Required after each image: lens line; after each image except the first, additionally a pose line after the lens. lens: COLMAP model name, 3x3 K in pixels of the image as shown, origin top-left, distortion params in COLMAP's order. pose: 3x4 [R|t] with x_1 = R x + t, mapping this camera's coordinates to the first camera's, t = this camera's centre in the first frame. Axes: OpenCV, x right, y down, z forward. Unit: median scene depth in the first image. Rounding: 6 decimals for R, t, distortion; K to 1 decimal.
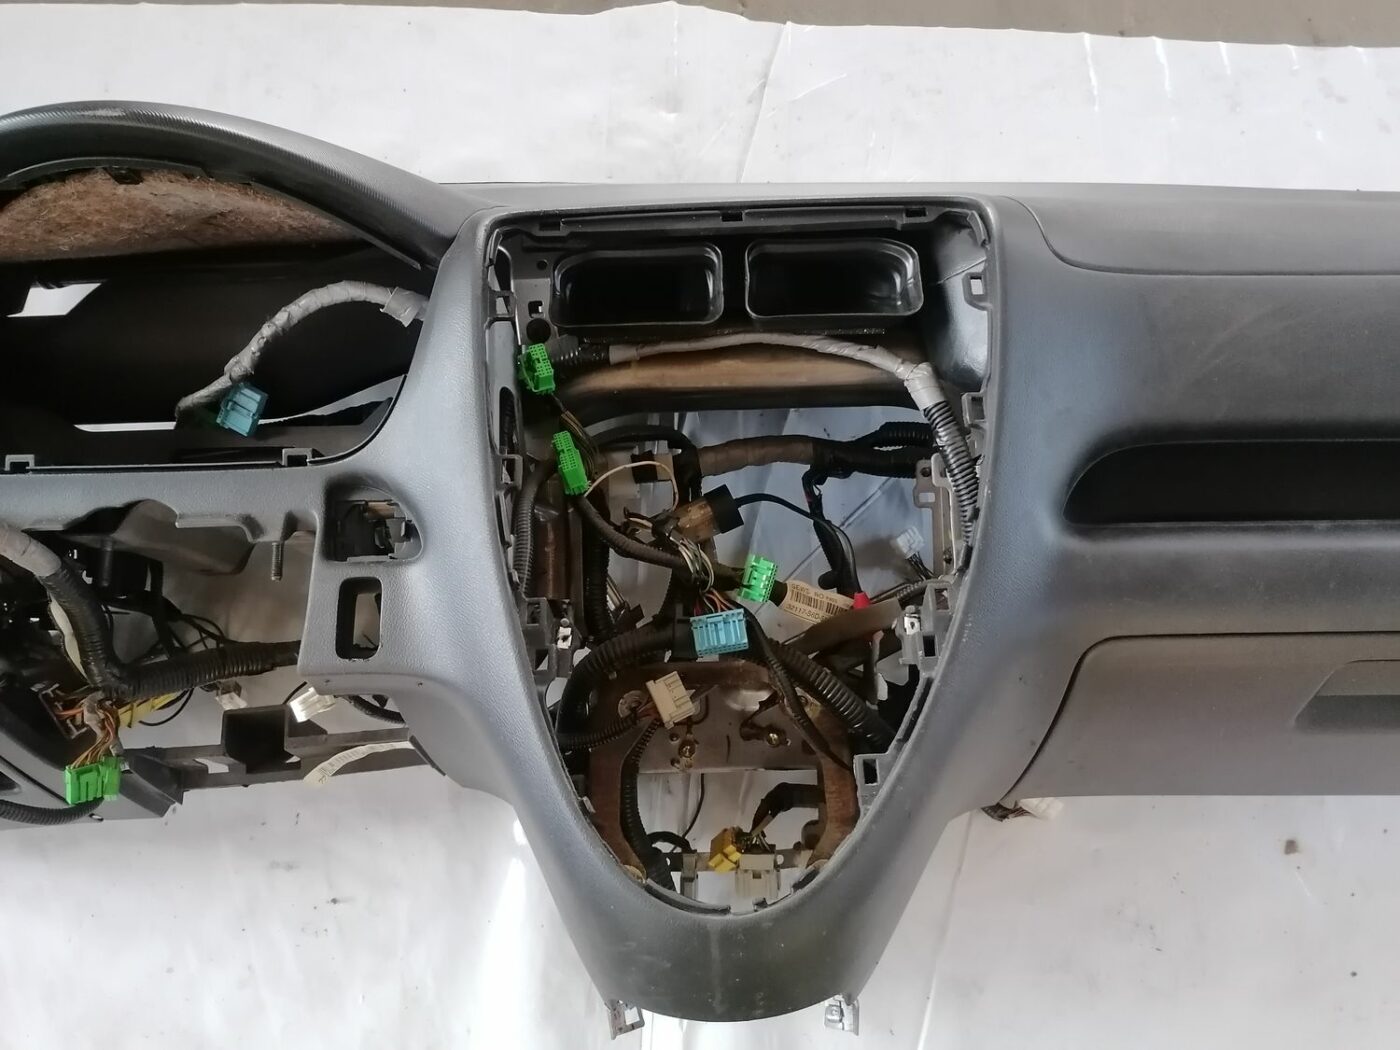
lens RADIAL K [[1055.1, 0, 707.6], [0, 1055.1, 520.1], [0, 0, 1]] dist [0.082788, -0.111662]
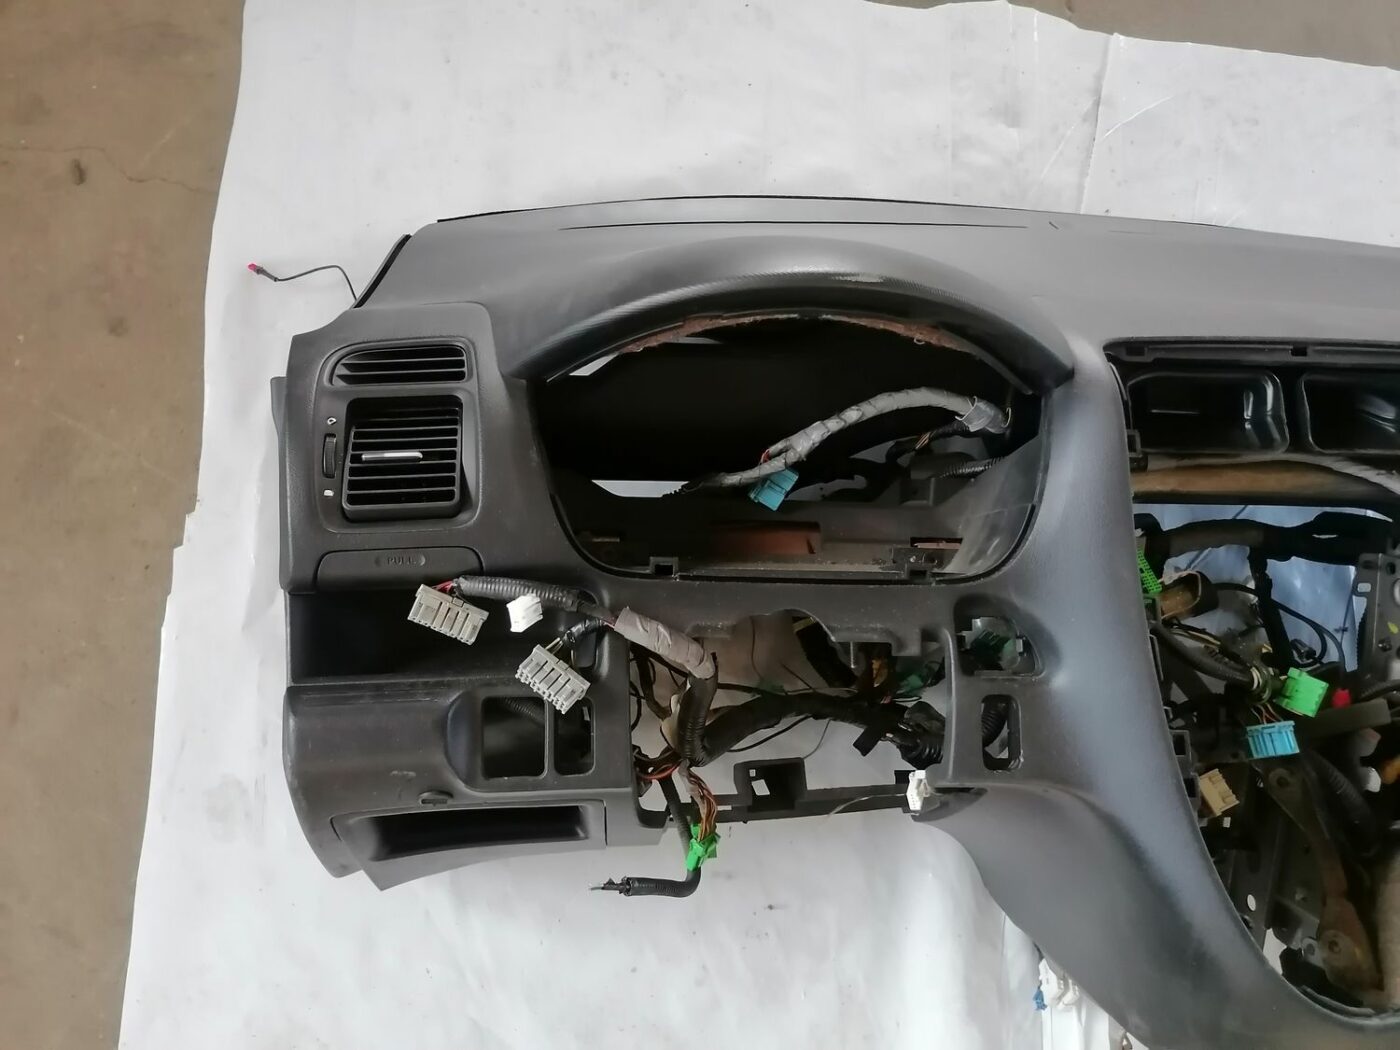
lens RADIAL K [[1065.0, 0, 700.0], [0, 1065.0, 525.0], [0, 0, 1]] dist [0.072277, -0.101933]
pose [[0.994851, 0.045530, 0.090543, -0.644635], [-0.057942, 0.988516, 0.139567, -0.223026], [-0.083149, -0.144095, 0.986064, -0.039648]]
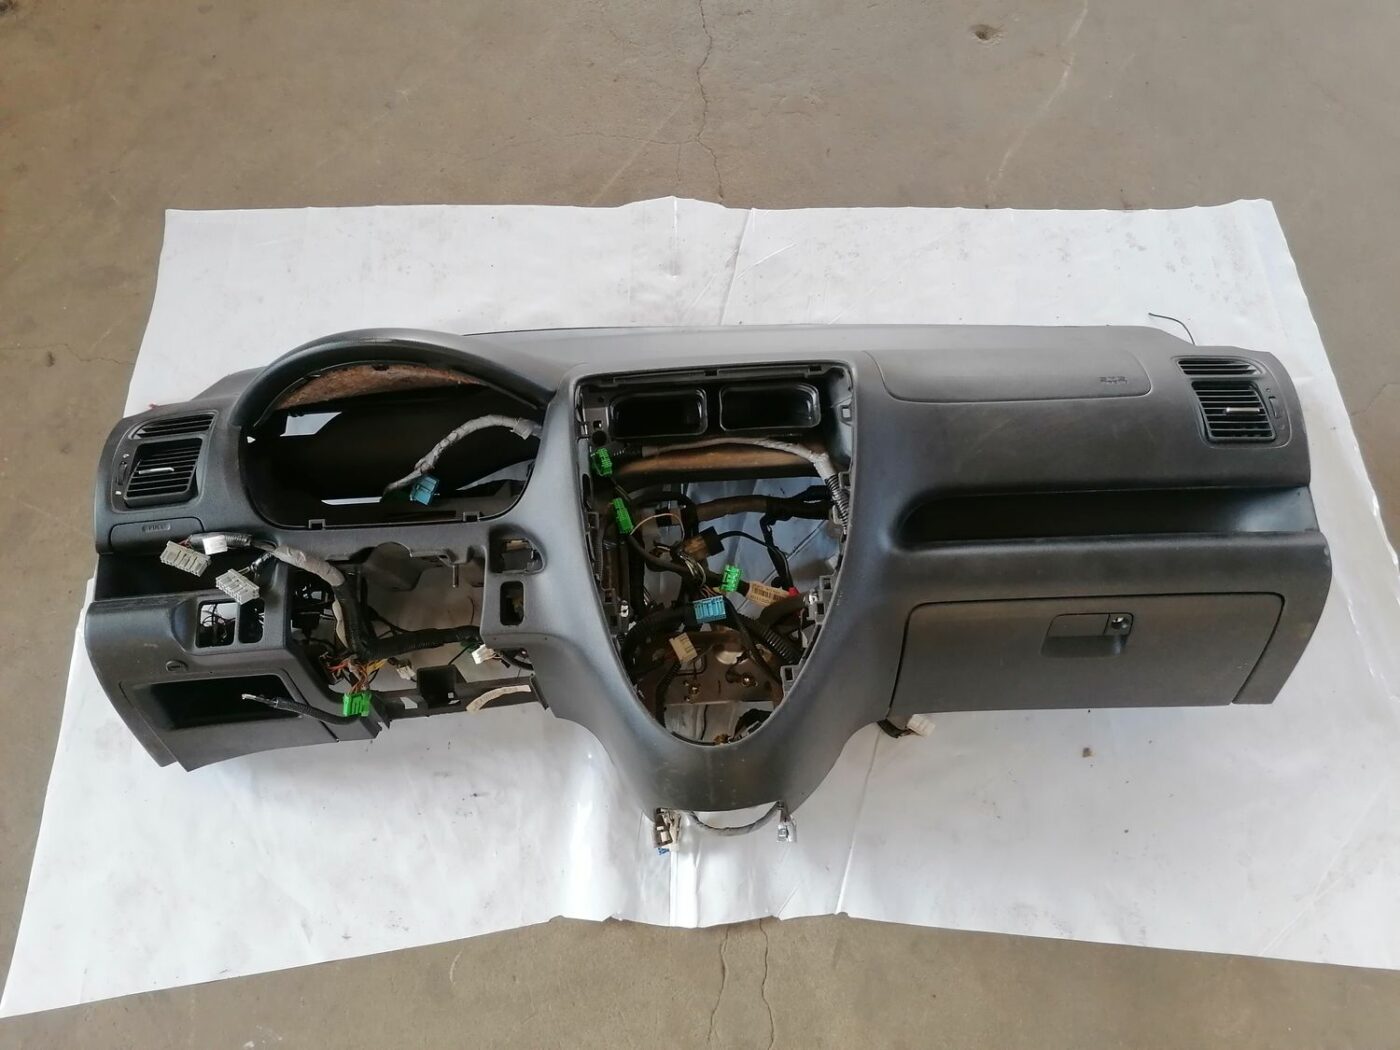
lens RADIAL K [[1055.1, 0, 707.6], [0, 1055.1, 520.1], [0, 0, 1]] dist [0.082788, -0.111662]
pose [[0.999638, -0.025982, -0.007024, 0.022237], [0.025626, 0.998577, -0.046766, 0.036751], [0.008229, 0.046569, 0.998881, -0.709804]]
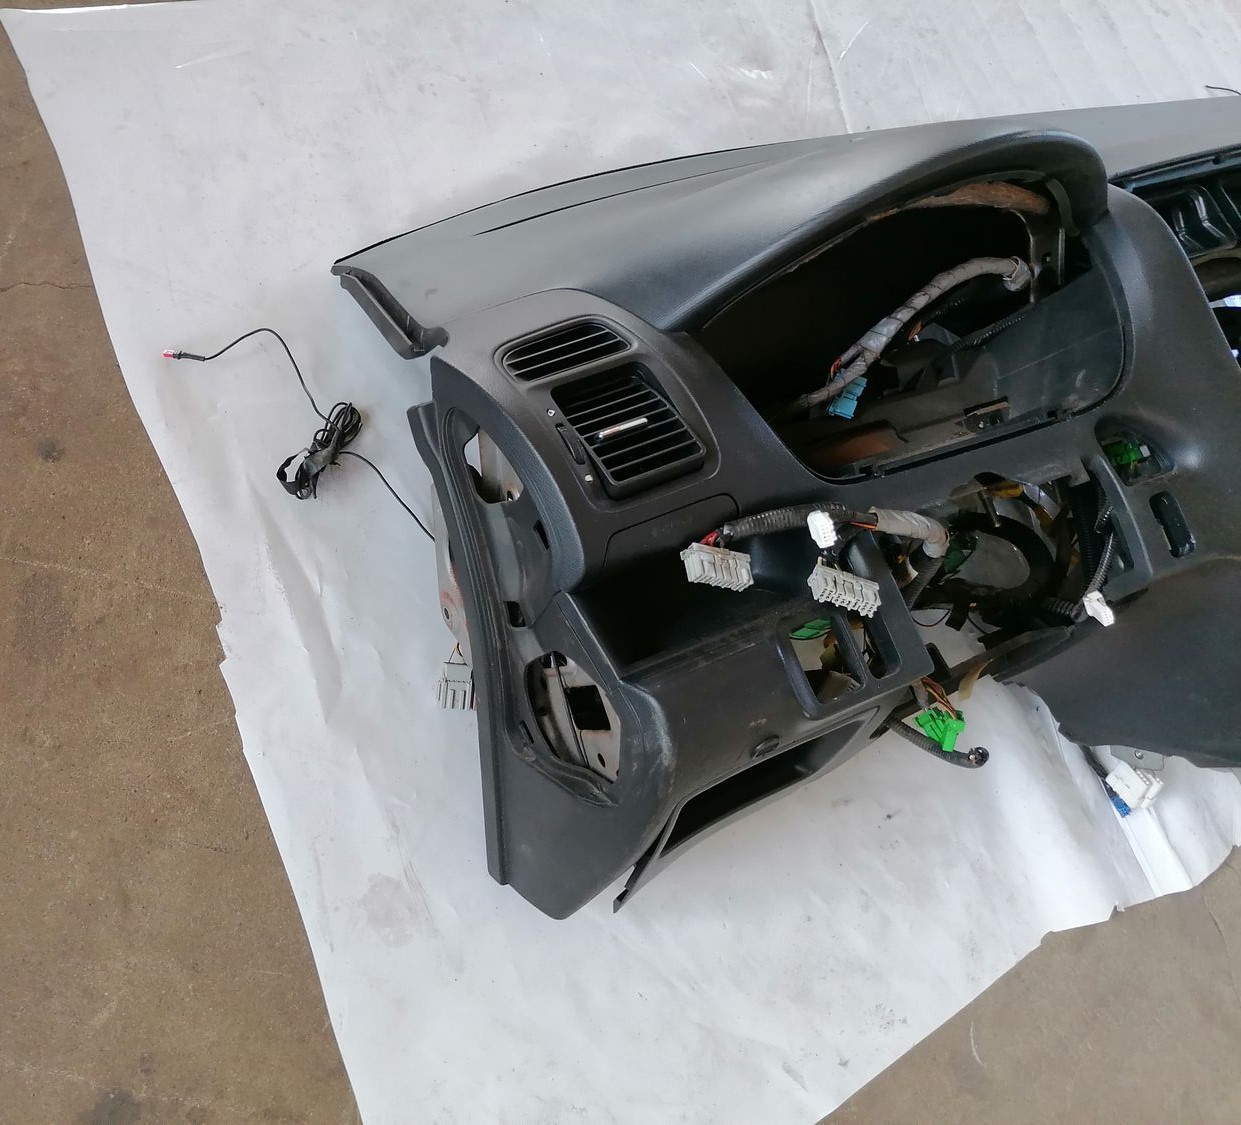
lens RADIAL K [[1122.5, 0, 482.8], [0, 1122.5, 562.8], [0, 0, 1]] dist [0.093115, -0.131159]
pose [[0.903024, -0.242443, 0.354639, -1.308237], [0.214457, 0.969718, 0.116856, -0.162814], [-0.372231, -0.029469, 0.927672, 0.063428]]
